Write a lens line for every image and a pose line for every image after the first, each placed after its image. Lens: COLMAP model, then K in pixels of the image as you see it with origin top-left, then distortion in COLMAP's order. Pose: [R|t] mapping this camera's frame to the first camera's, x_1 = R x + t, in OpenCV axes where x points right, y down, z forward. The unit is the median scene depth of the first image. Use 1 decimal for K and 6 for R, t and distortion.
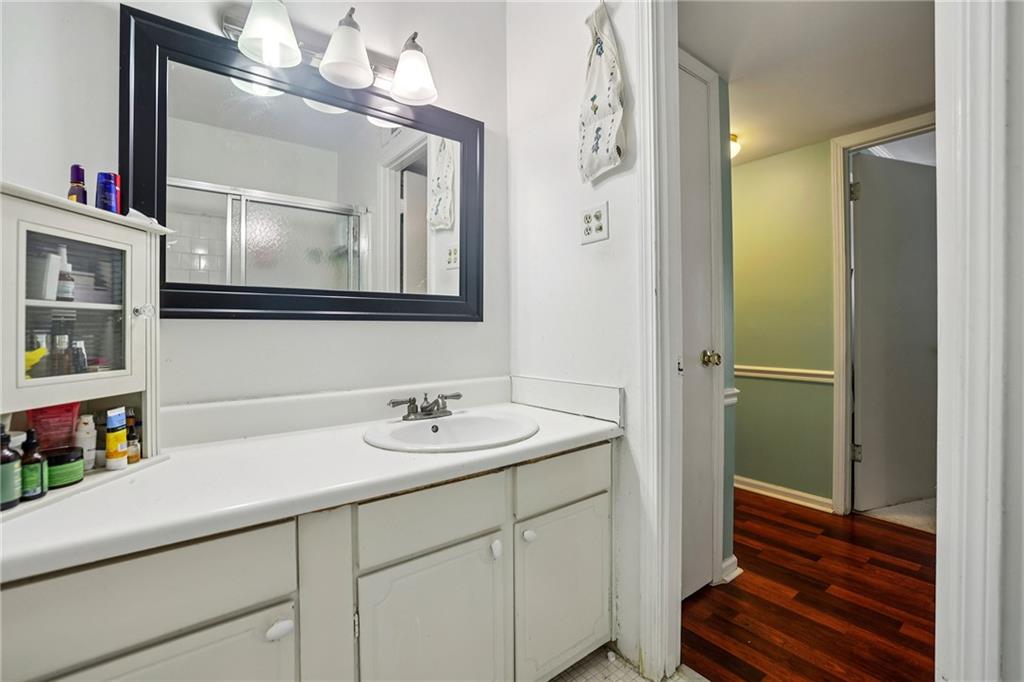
lens RADIAL K [[444.6, 0, 505.4], [0, 444.6, 321.8], [0, 0, 1]] dist [-0.044439, 0.013829]
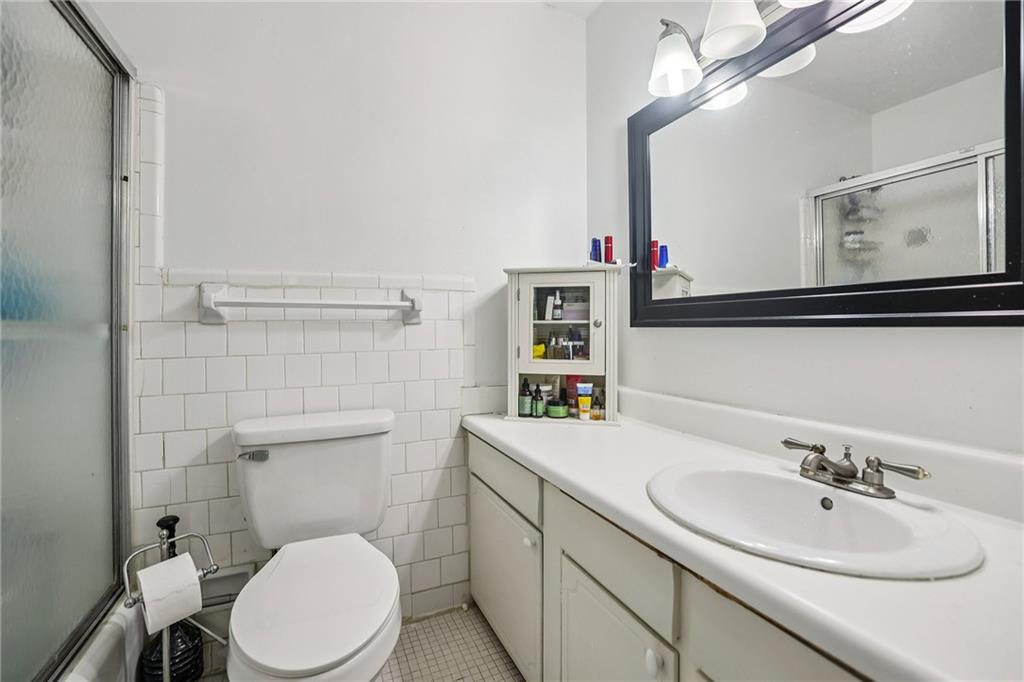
lens RADIAL K [[444.6, 0, 513.9], [0, 444.6, 339.3], [0, 0, 1]] dist [-0.044439, 0.013829]
pose [[-0.241773, 0.014686, -0.970222, 0.782900], [0.011402, 0.999859, 0.012293, 0.008628], [0.970266, -0.008090, -0.241907, 1.115409]]
